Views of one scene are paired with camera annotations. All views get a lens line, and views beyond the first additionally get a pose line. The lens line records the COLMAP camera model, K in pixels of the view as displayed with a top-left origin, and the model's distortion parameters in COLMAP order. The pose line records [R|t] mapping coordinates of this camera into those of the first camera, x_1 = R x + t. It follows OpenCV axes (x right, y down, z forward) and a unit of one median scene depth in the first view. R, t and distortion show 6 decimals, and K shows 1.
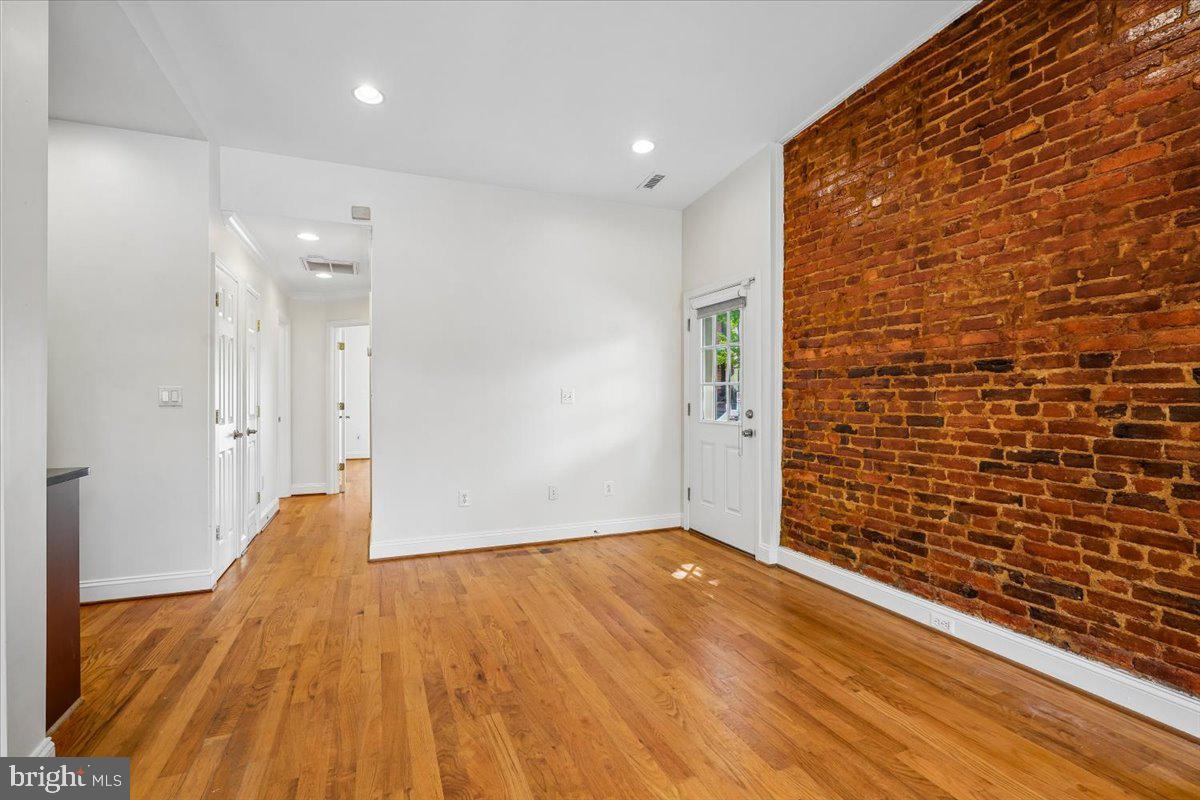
lens RADIAL K [[553.9, 0, 592.2], [0, 553.9, 399.1], [0, 0, 1]] dist [0.001481, -0.000405]
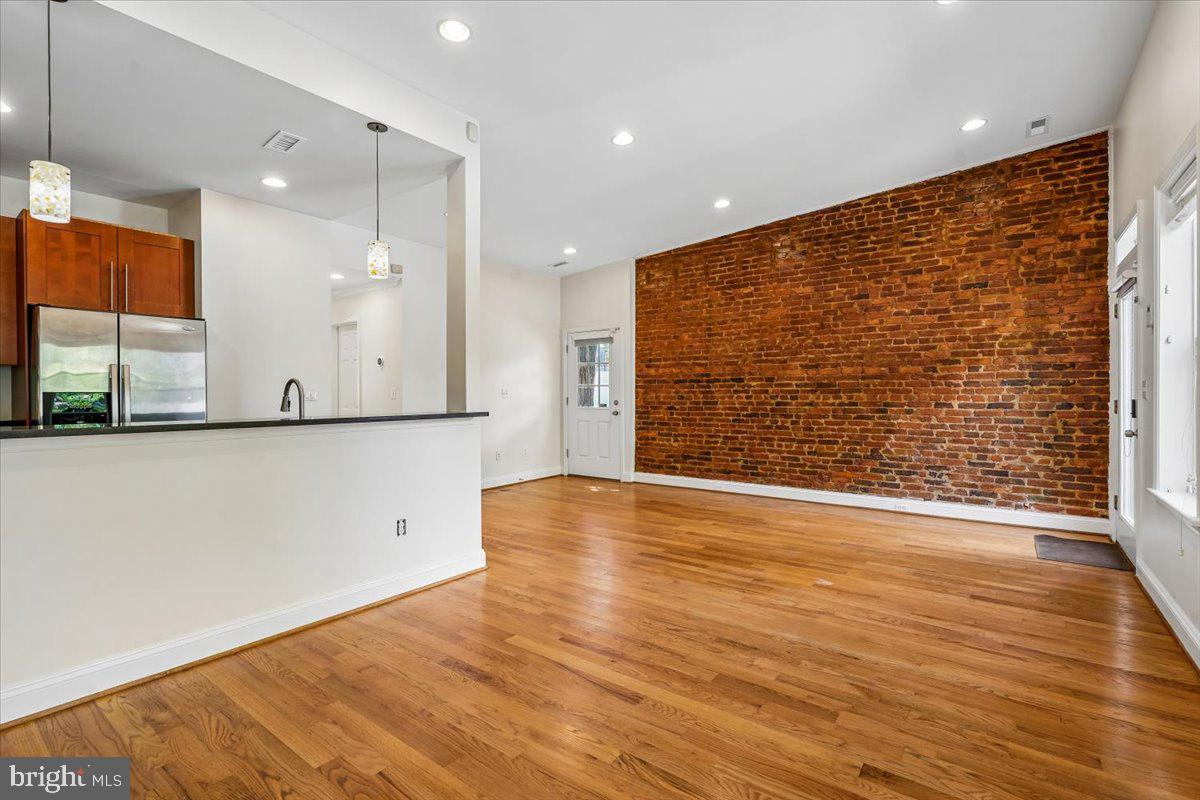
lens RADIAL K [[553.9, 0, 600.3], [0, 553.9, 397.9], [0, 0, 1]] dist [0.001481, -0.000405]
pose [[0.850586, -0.006733, 0.525793, -1.010900], [0.005699, 0.999977, 0.003586, 0.007190], [-0.525805, -0.000053, 0.850605, -0.729958]]
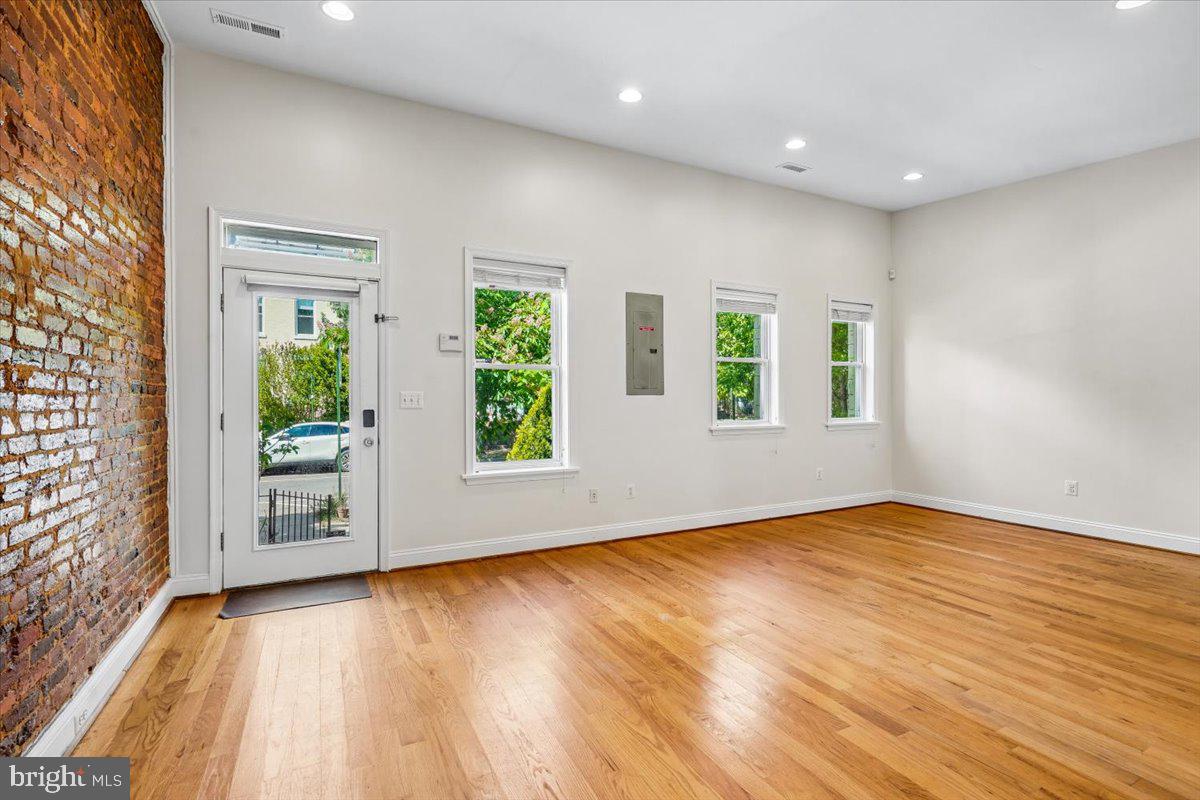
lens RADIAL K [[553.9, 0, 594.6], [0, 553.9, 399.4], [0, 0, 1]] dist [0.001481, -0.000405]
pose [[-0.995485, 0.003640, -0.094849, 0.273169], [0.003119, 0.999979, 0.005643, -0.008546], [0.094868, 0.005322, -0.995476, 1.081930]]
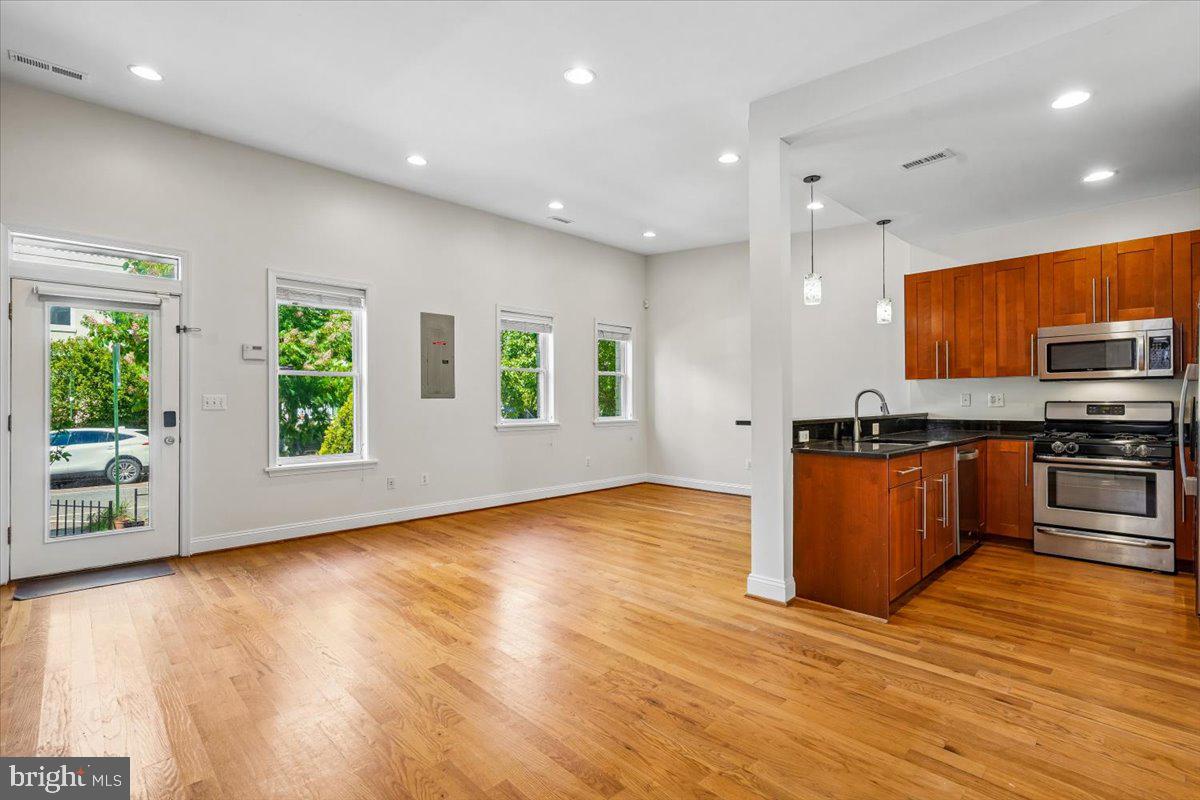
lens RADIAL K [[553.9, 0, 593.5], [0, 553.9, 400.6], [0, 0, 1]] dist [0.001481, -0.000405]
pose [[-0.925554, 0.002737, -0.378605, 0.200805], [0.001686, 0.999994, 0.003106, -0.008996], [0.378611, 0.002237, -0.925553, 1.503717]]
